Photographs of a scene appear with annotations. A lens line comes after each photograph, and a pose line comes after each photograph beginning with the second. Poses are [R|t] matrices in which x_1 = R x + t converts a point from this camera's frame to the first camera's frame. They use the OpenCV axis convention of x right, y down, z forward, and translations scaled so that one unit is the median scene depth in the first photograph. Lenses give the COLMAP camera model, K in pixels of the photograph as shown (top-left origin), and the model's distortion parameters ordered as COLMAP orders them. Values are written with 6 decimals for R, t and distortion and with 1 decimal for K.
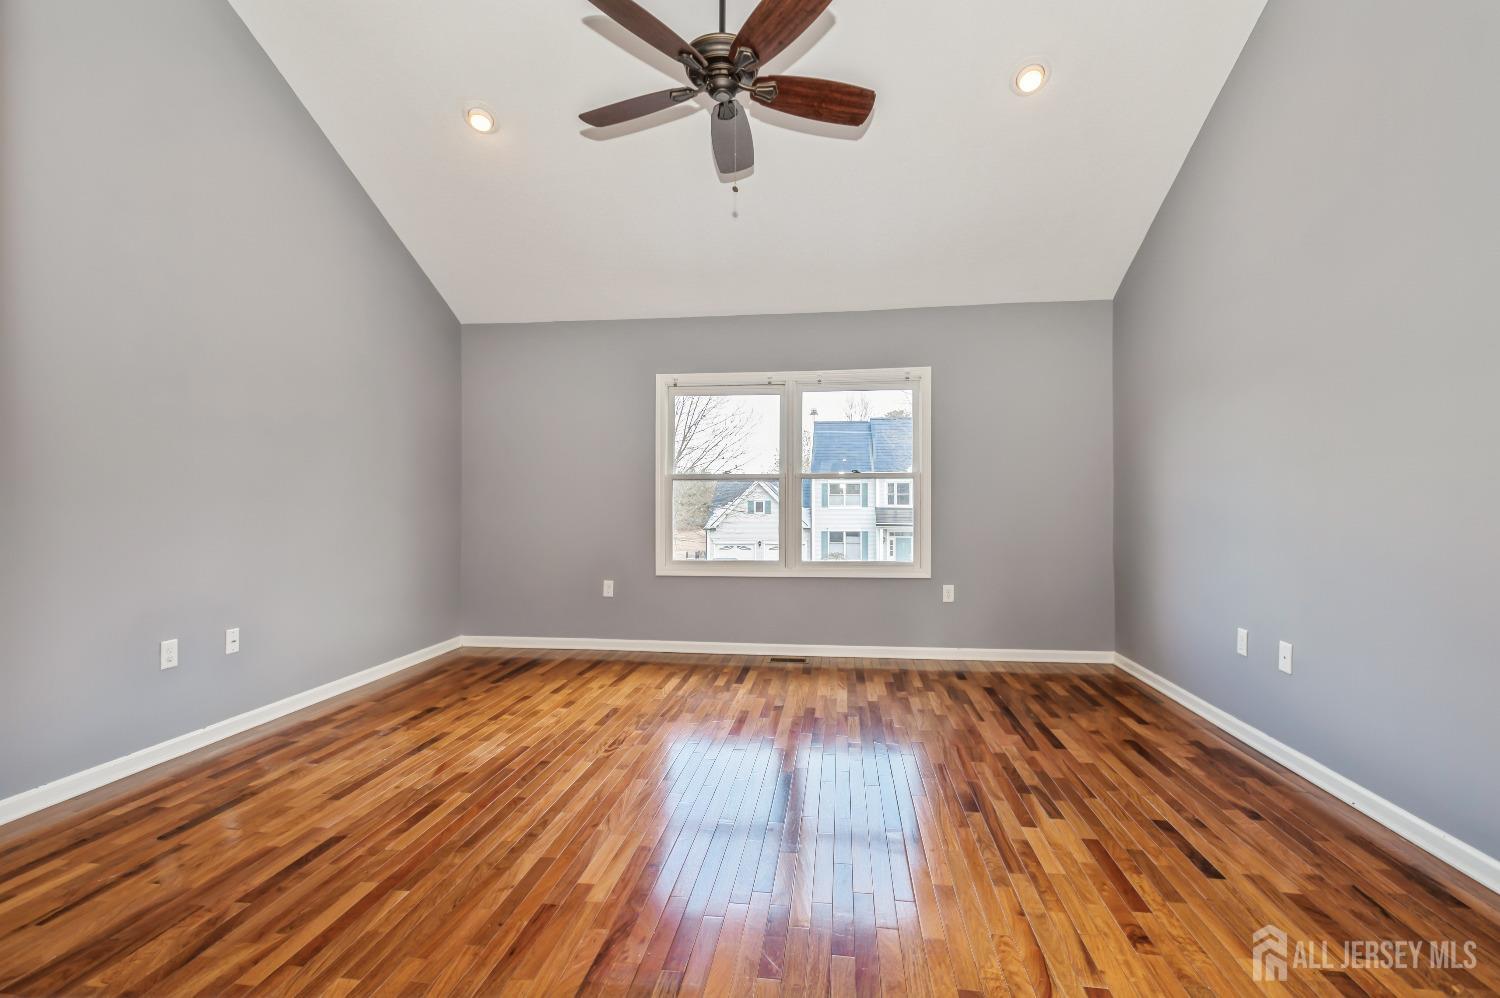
lens RADIAL K [[716.1, 0, 722.2], [0, 716.1, 501.9], [0, 0, 1]] dist [0.019107, -0.001943]
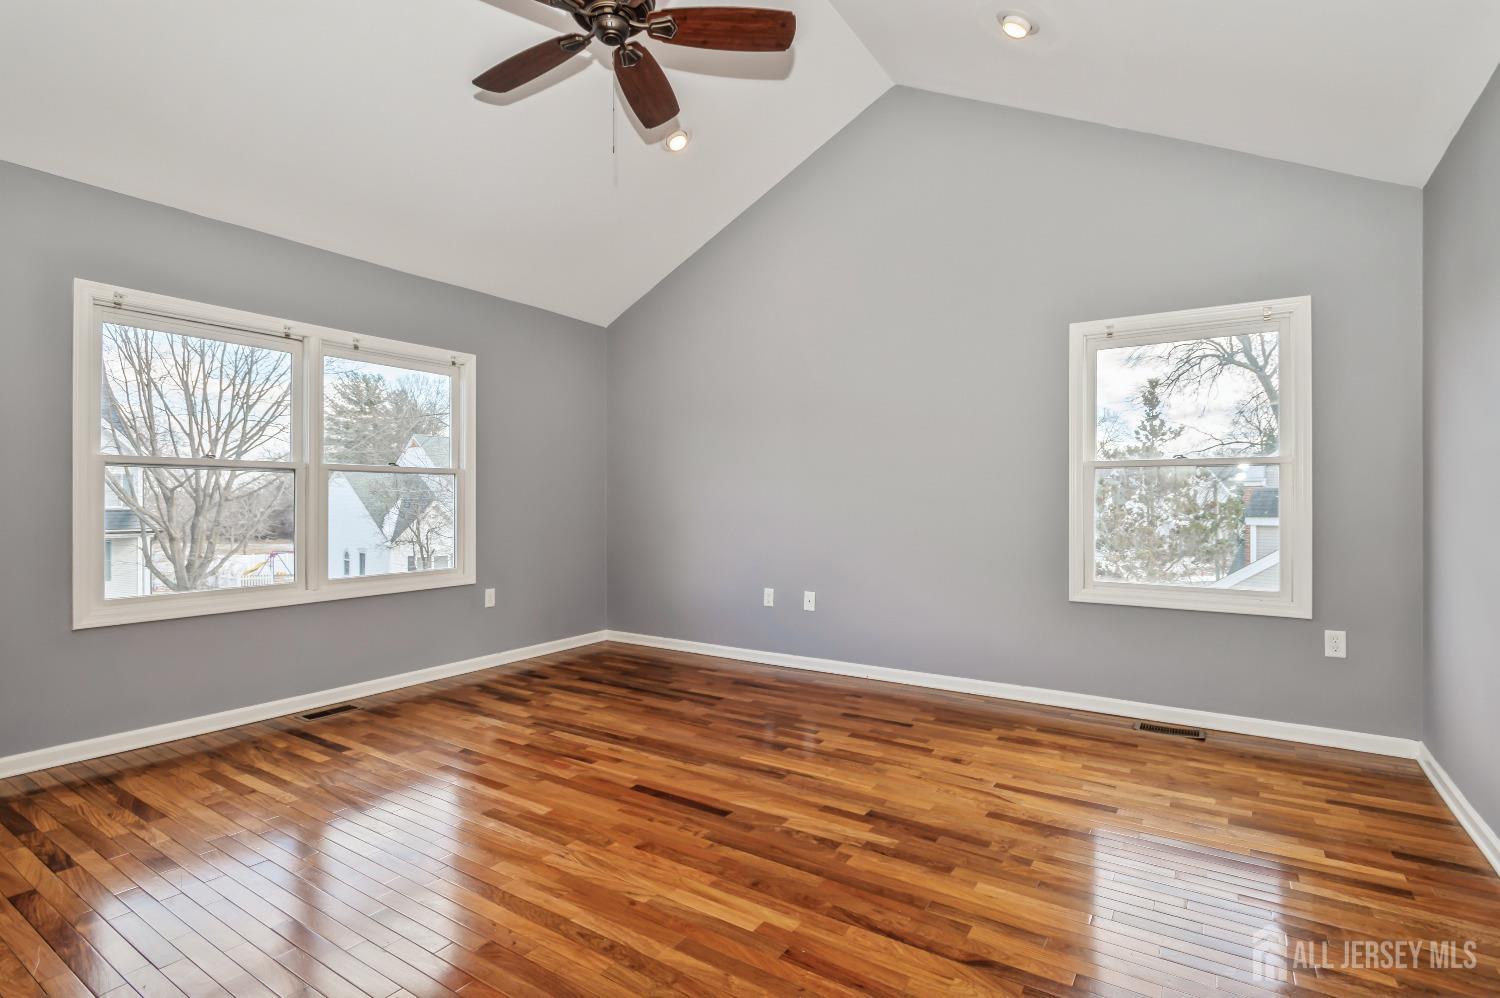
lens RADIAL K [[770.8, 0, 748.6], [0, 770.8, 503.0], [0, 0, 1]] dist [0.007520, -0.002630]
pose [[0.392917, -0.003134, 0.919569, -0.703892], [-0.001330, 0.999991, 0.003976, -0.002802], [-0.919573, -0.002785, 0.392909, 0.411177]]
